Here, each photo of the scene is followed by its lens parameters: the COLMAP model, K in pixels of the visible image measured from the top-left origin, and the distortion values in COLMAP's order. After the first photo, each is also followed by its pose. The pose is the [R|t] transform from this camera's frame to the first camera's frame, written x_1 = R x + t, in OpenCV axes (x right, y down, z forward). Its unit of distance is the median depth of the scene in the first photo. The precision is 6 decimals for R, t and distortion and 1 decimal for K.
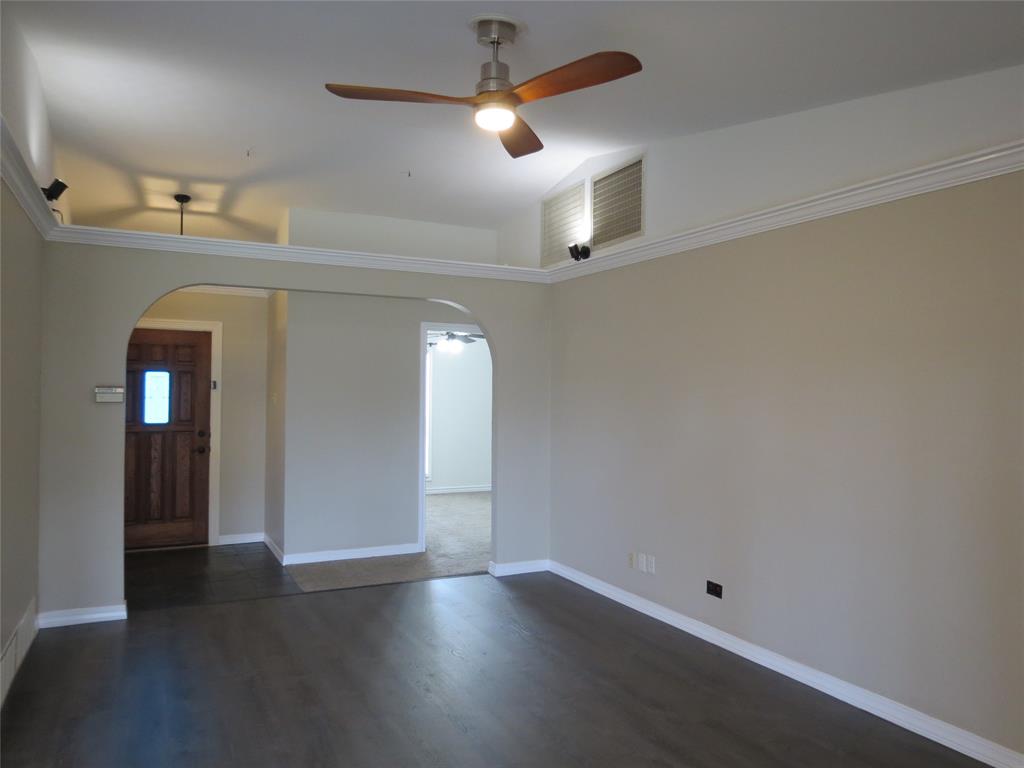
lens RADIAL K [[736.0, 0, 511.3], [0, 736.0, 378.7], [0, 0, 1]] dist [-0.017271, -0.001508]
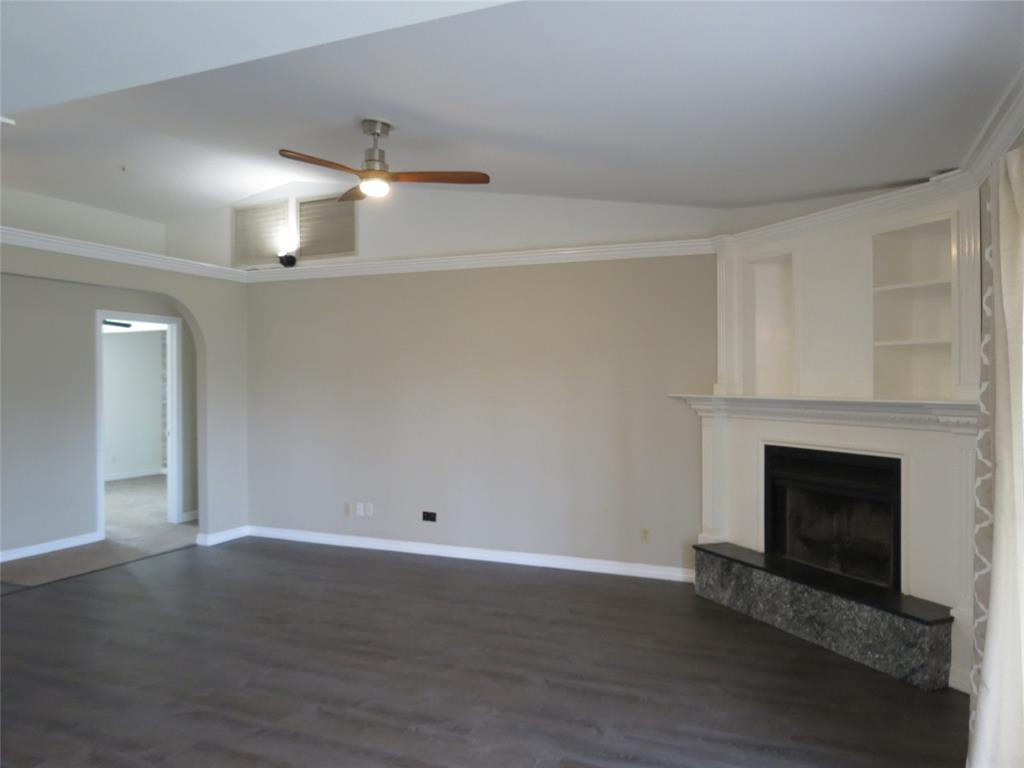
lens RADIAL K [[736.0, 0, 512.8], [0, 736.0, 388.4], [0, 0, 1]] dist [-0.017271, -0.001508]
pose [[0.771429, -0.019978, 0.636002, -0.389436], [-0.002735, 0.999394, 0.034711, -0.008291], [-0.636310, -0.028516, 0.770907, -0.150175]]
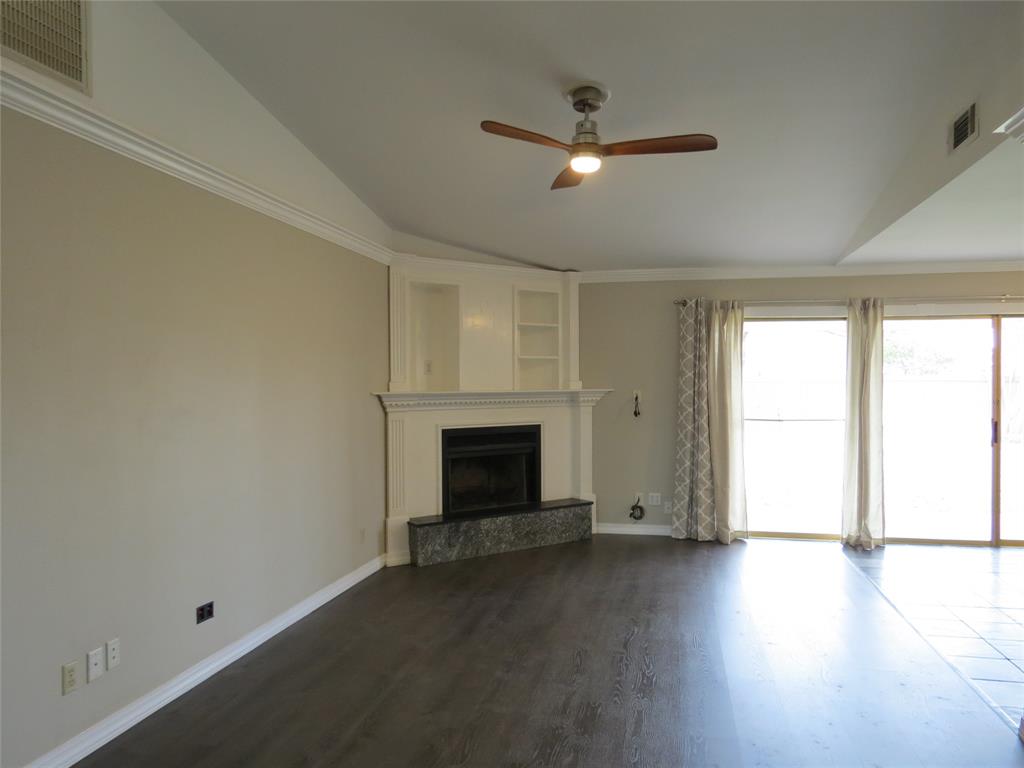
lens RADIAL K [[736.0, 0, 507.9], [0, 736.0, 380.8], [0, 0, 1]] dist [-0.017271, -0.001508]
pose [[-0.771432, -0.007192, 0.636272, -0.393900], [-0.018246, 0.999775, -0.010821, 0.024001], [-0.636051, -0.019957, -0.771389, 1.111725]]
